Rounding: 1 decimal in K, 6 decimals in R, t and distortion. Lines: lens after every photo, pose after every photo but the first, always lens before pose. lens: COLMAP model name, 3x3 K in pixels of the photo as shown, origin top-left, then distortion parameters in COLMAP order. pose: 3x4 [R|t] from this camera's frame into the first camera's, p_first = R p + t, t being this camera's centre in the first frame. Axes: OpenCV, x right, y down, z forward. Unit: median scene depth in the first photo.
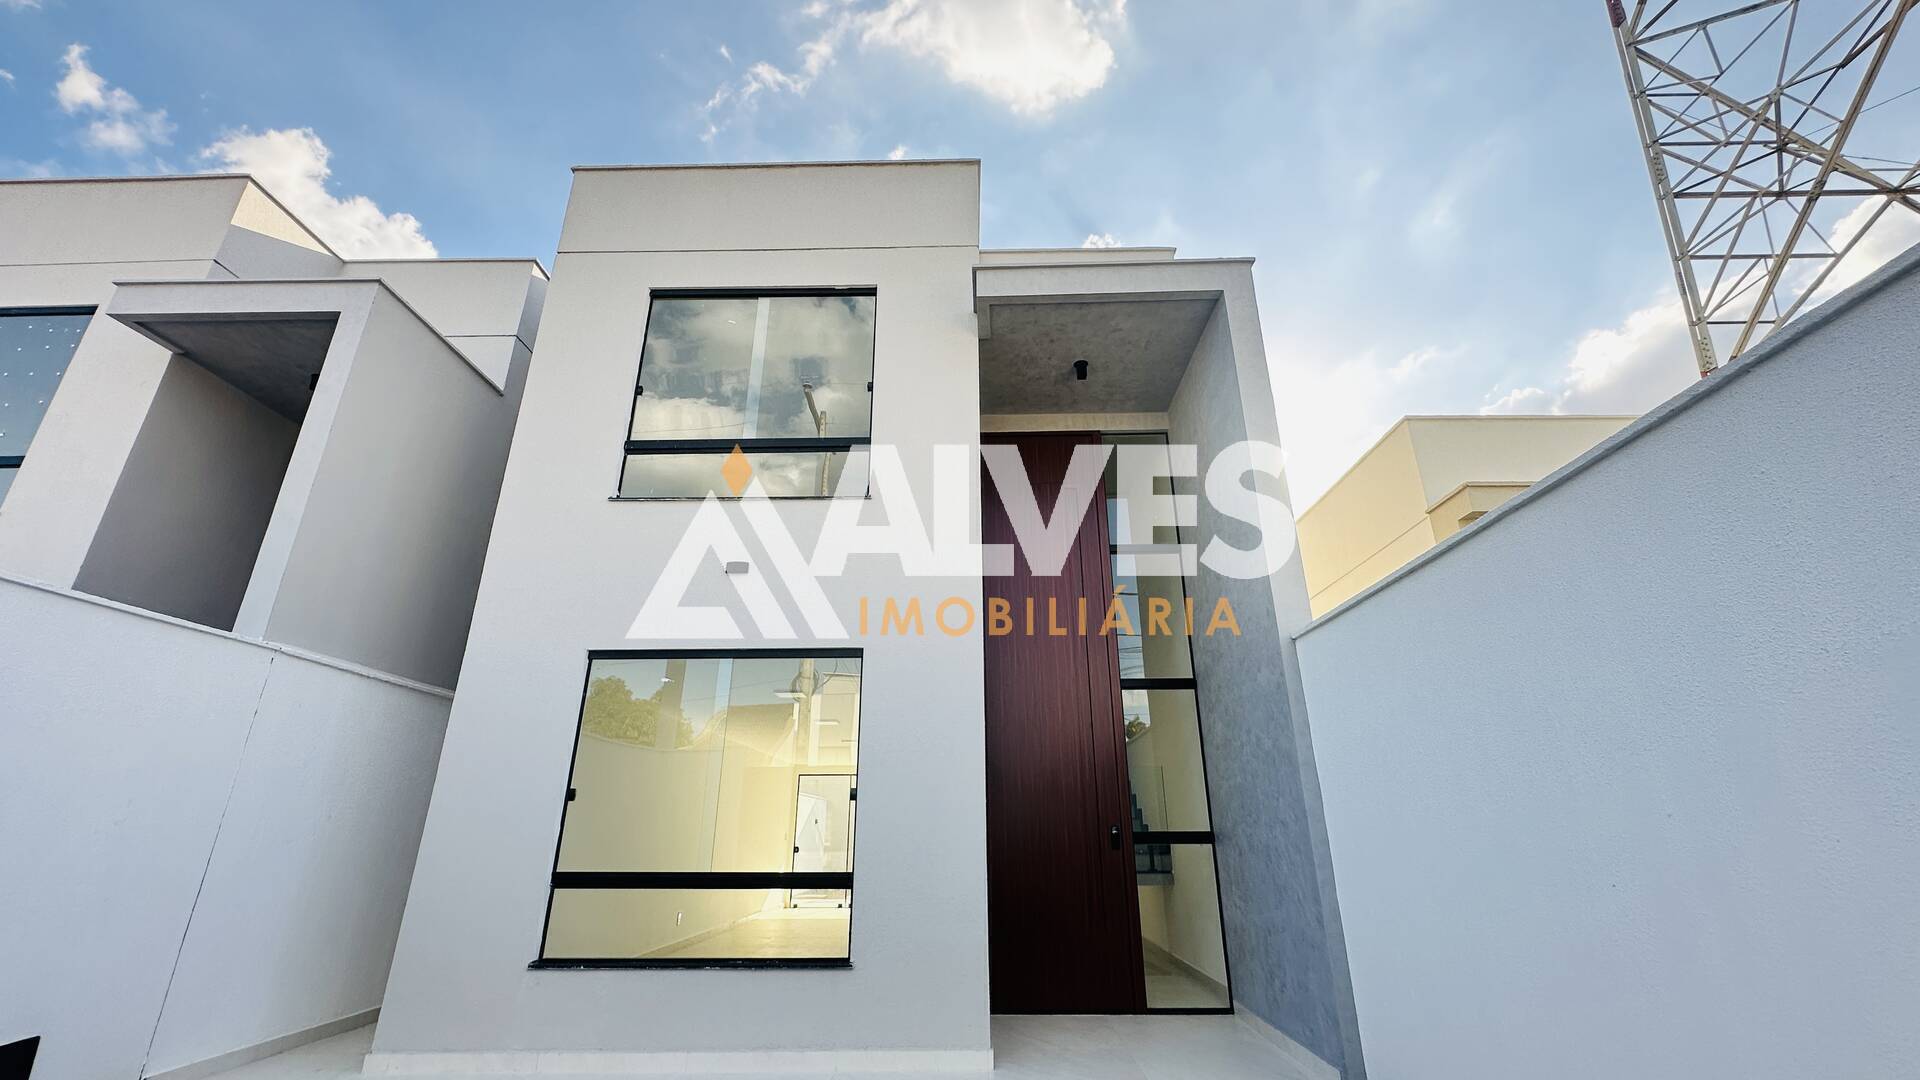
lens RADIAL K [[772.4, 0, 958.7], [0, 772.4, 539.3], [0, 0, 1]] dist [0.000889, -0.000198]
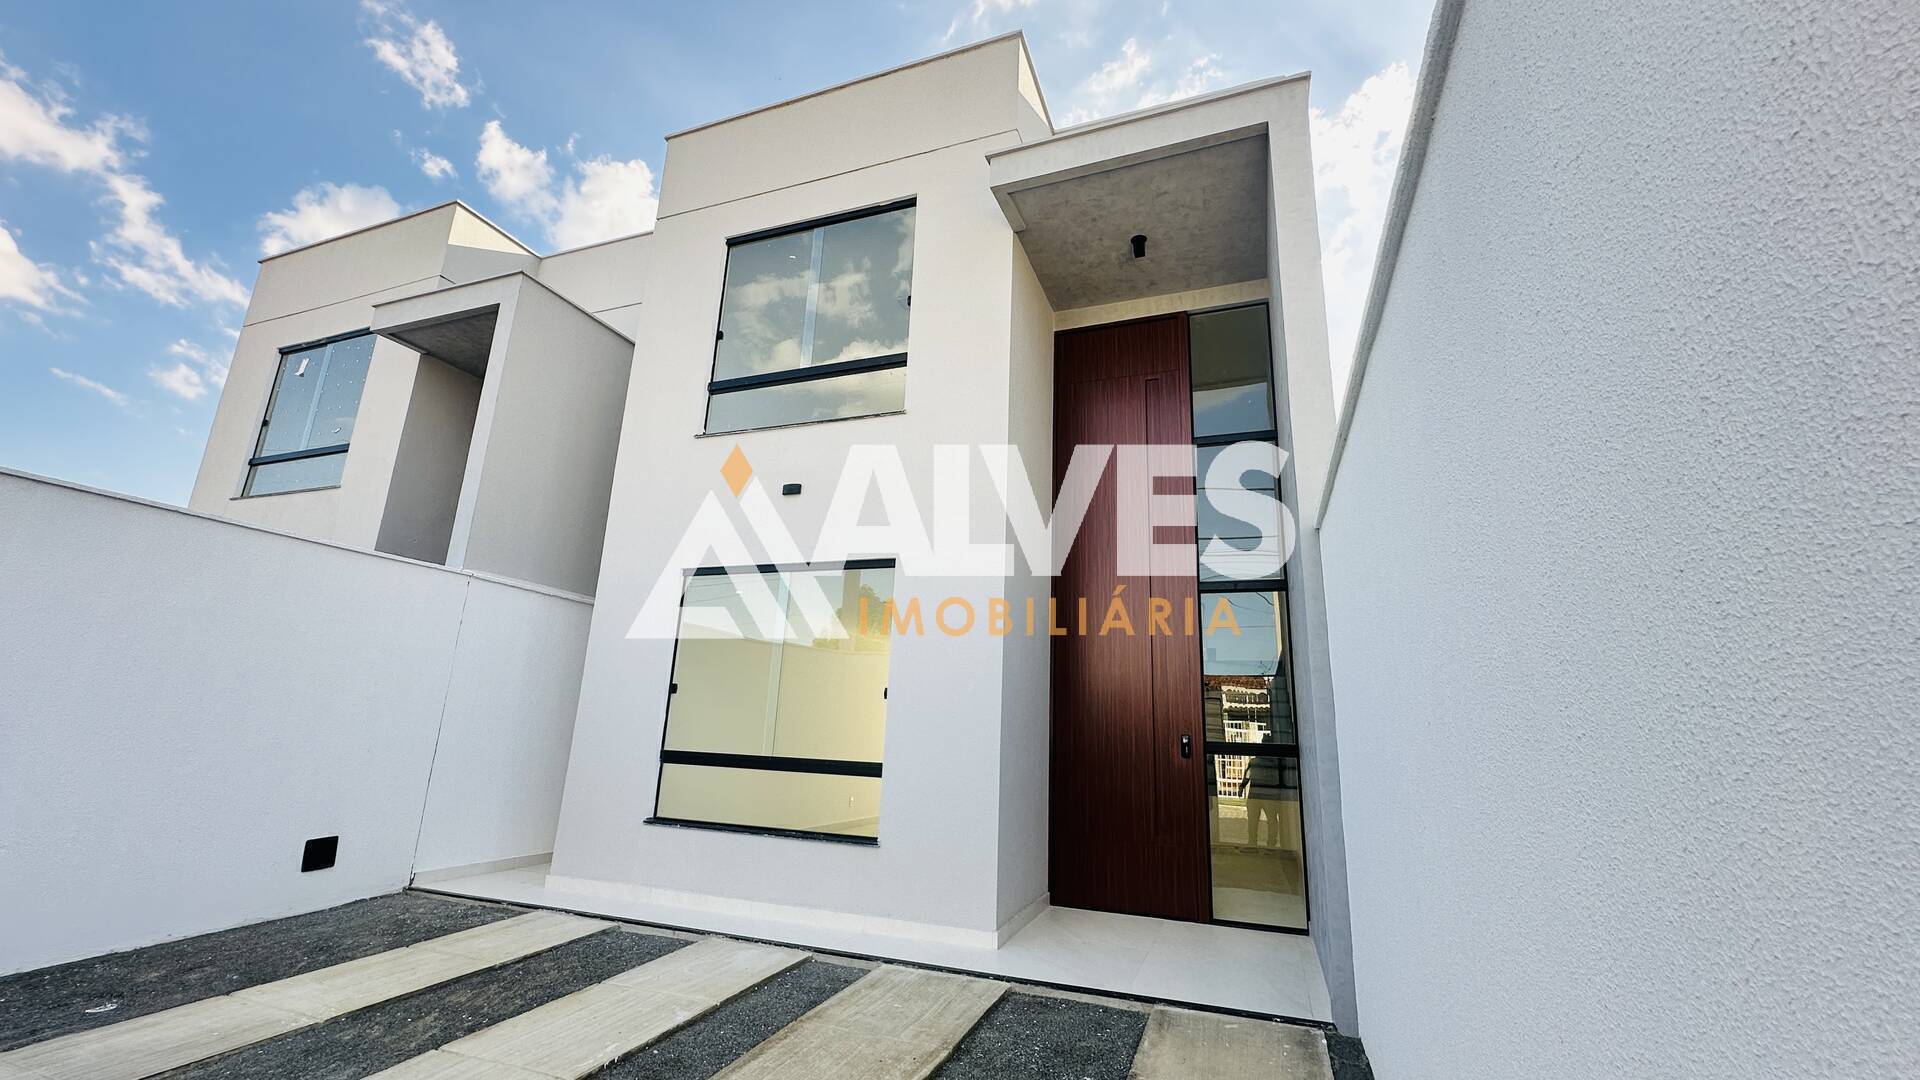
lens RADIAL K [[772.4, 0, 958.7], [0, 772.4, 539.3], [0, 0, 1]] dist [0.000889, -0.000198]
pose [[0.939567, -0.043984, -0.339528, 0.281891], [0.080681, 0.992228, 0.094727, 0.020747], [0.332722, -0.116396, 0.935814, 0.047810]]
